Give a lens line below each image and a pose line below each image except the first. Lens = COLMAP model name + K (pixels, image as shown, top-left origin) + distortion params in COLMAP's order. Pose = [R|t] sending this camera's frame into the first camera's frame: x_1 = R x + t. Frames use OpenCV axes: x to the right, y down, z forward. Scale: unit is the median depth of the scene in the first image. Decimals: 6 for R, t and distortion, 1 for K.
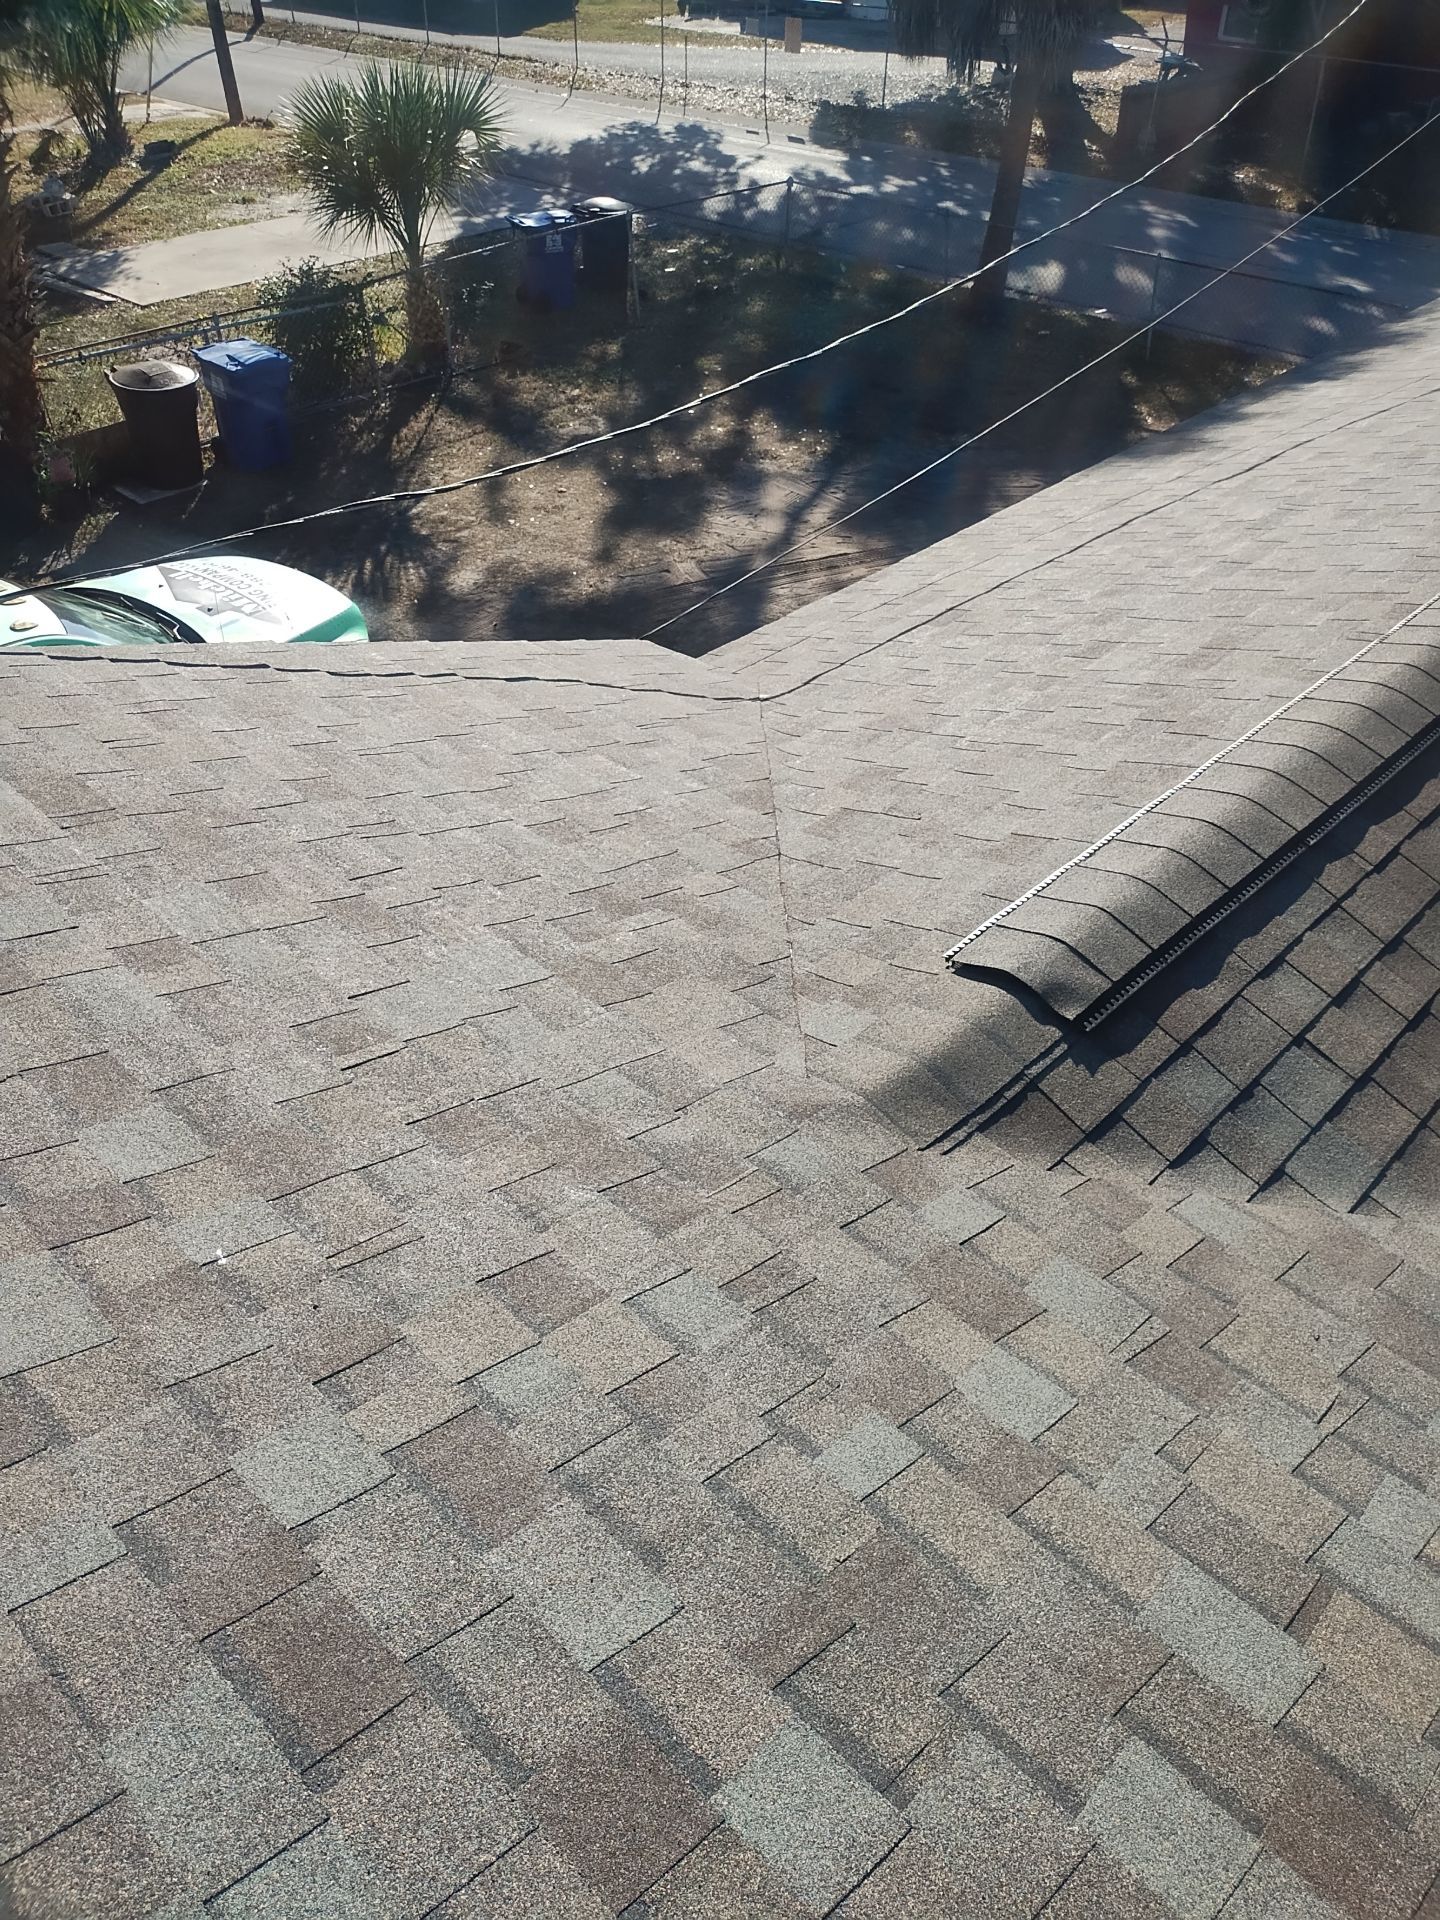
lens RADIAL K [[1428.9, 0, 711.2], [0, 1428.9, 949.4], [0, 0, 1]] dist [0.055565, -0.066644]
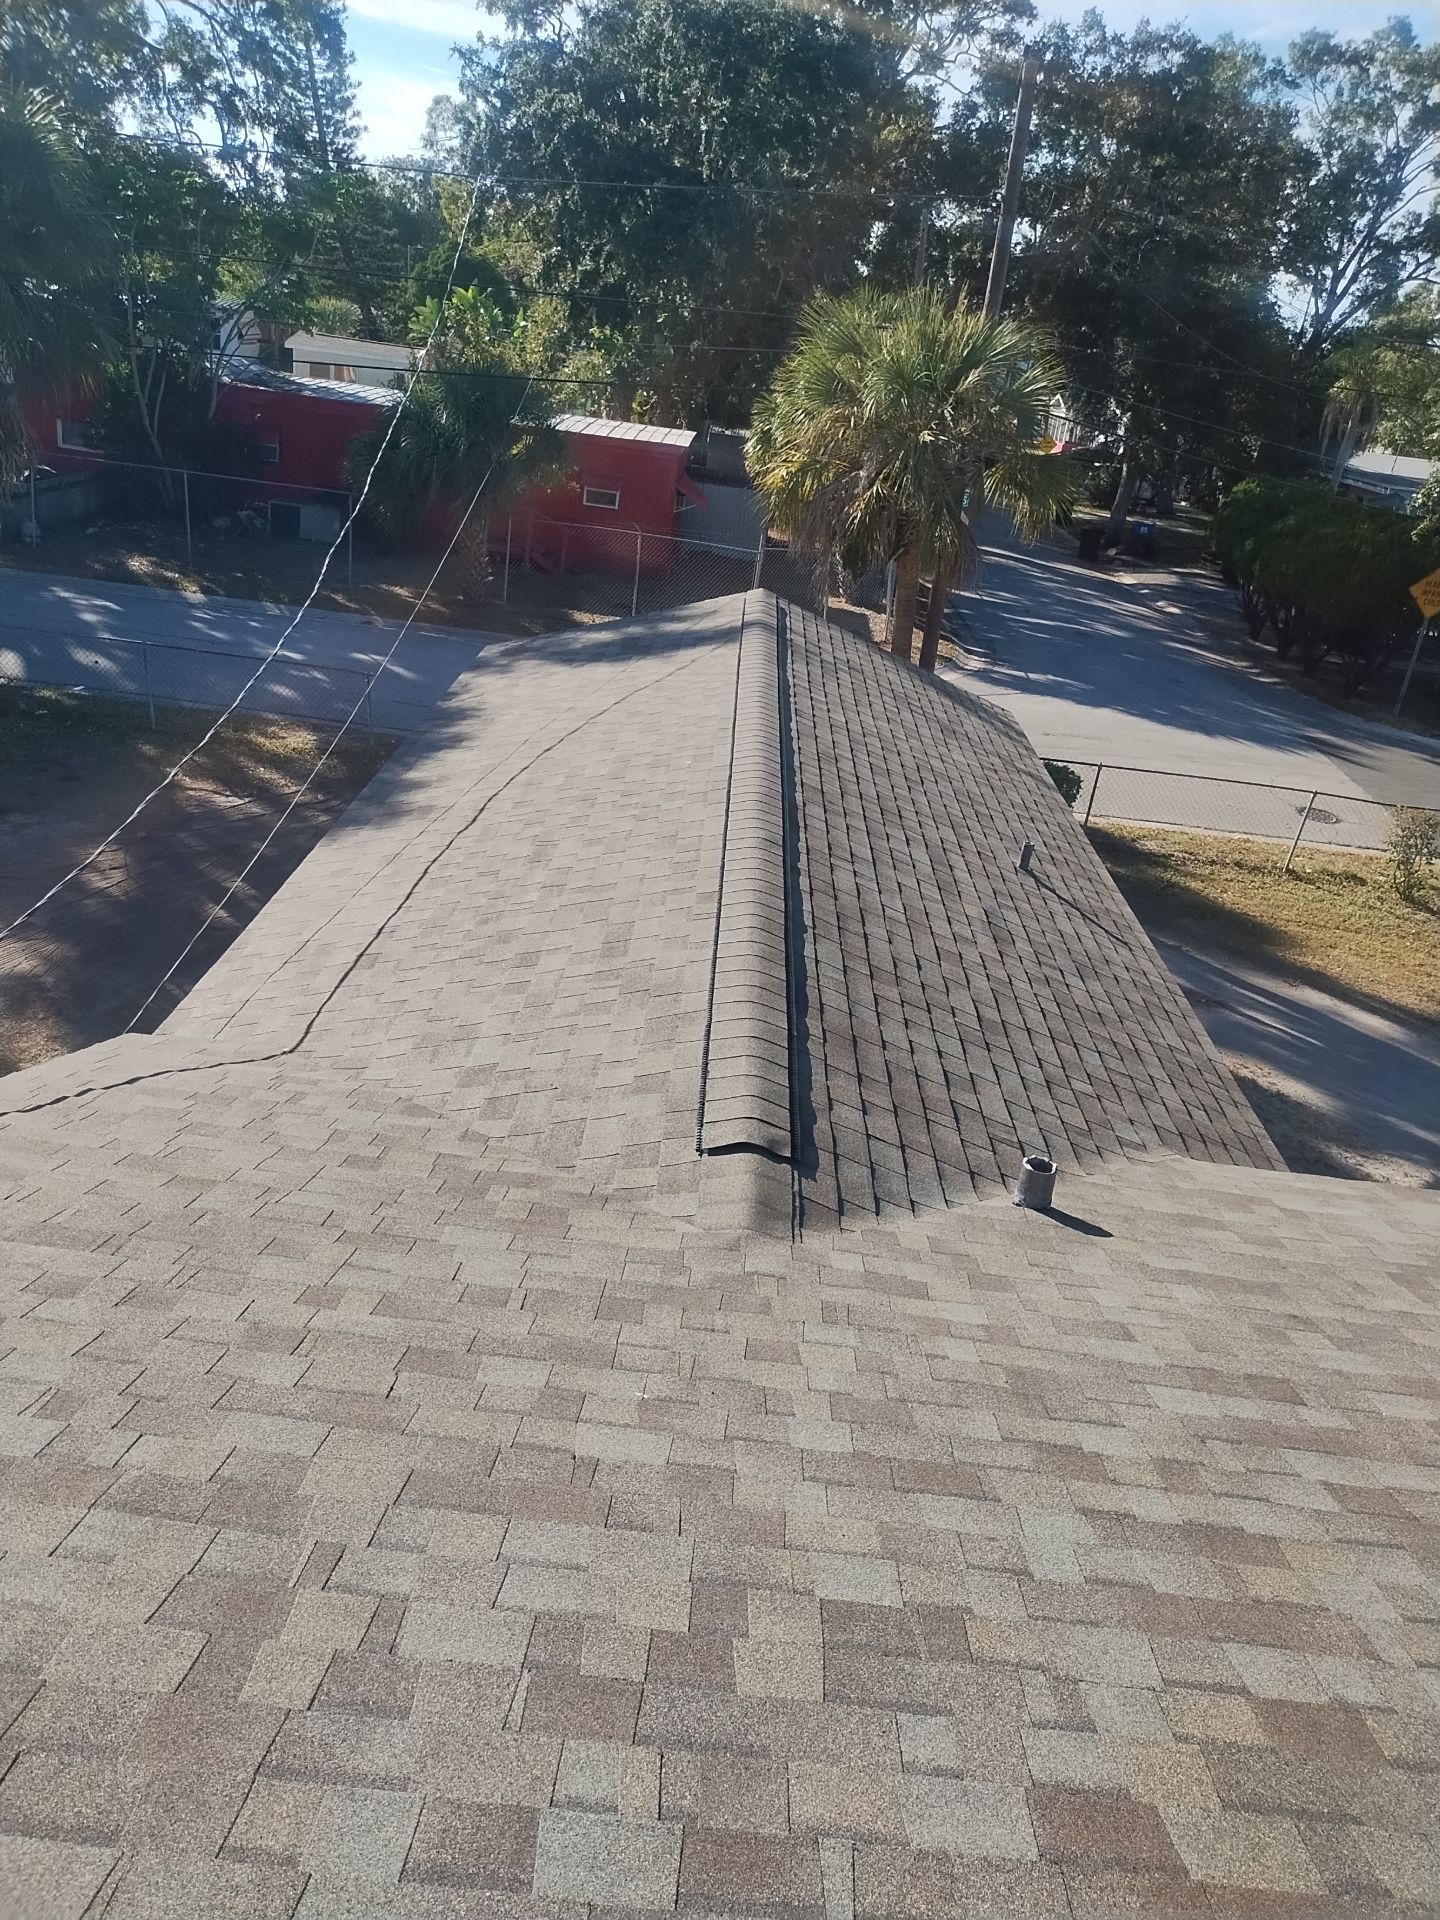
lens RADIAL K [[1428.9, 0, 721.3], [0, 1428.9, 932.4], [0, 0, 1]] dist [0.055565, -0.066644]
pose [[0.727407, -0.180817, 0.661955, -0.459660], [0.323021, 0.941322, -0.097832, -0.031924], [-0.605423, 0.284989, 0.743131, -0.141780]]
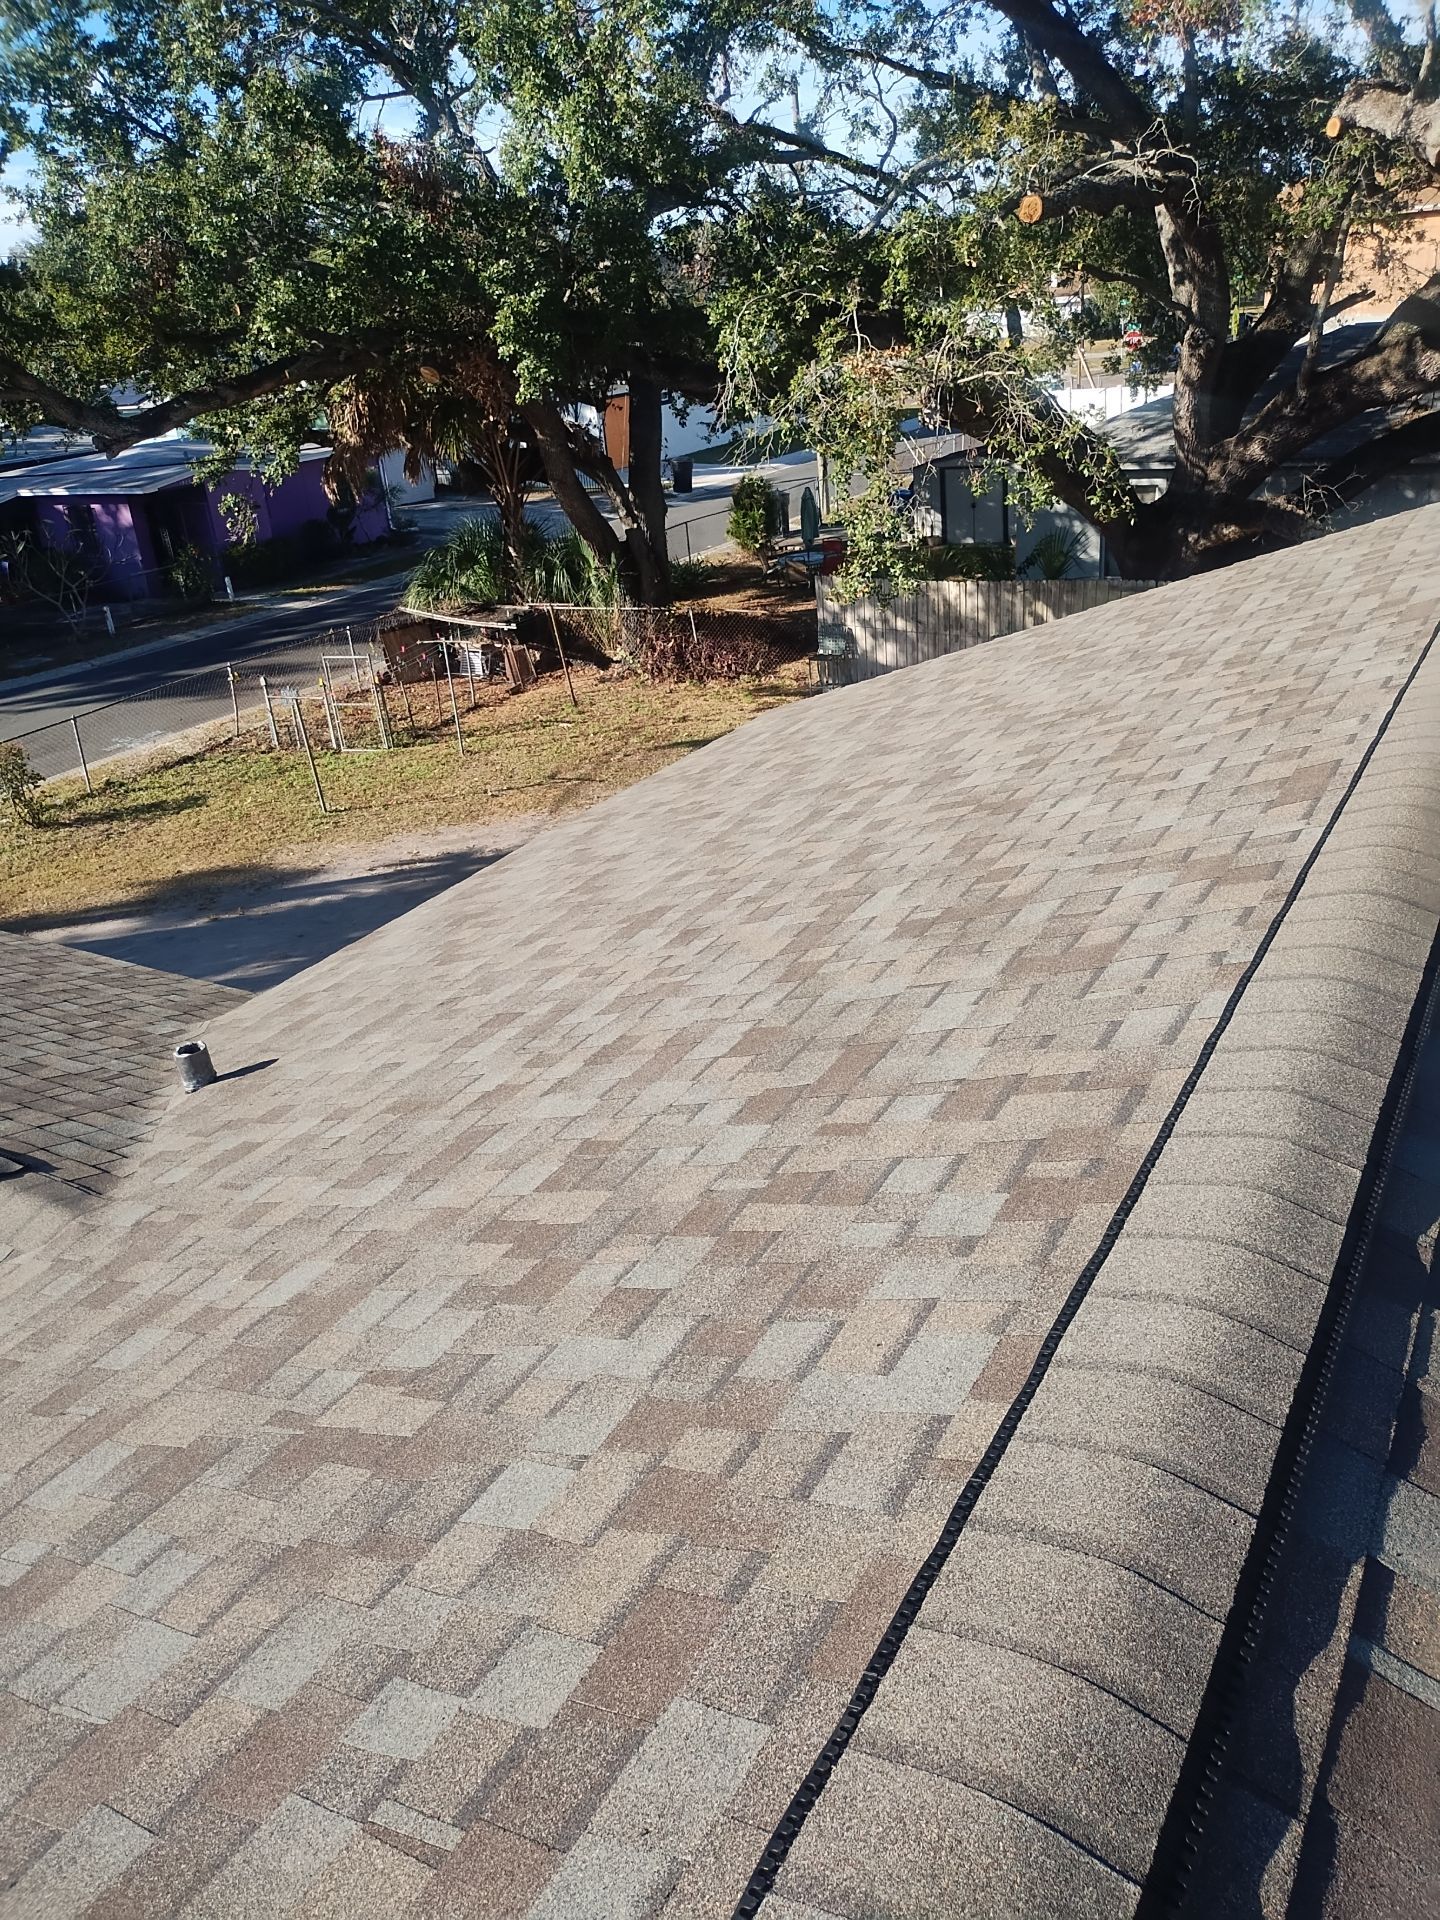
lens RADIAL K [[1428.9, 0, 721.9], [0, 1428.9, 958.3], [0, 0, 1]] dist [0.055565, -0.066644]
pose [[-0.240528, -0.383574, 0.891638, -0.726480], [0.669261, 0.599792, 0.438564, -0.155621], [-0.703019, 0.702225, 0.112444, 0.030897]]
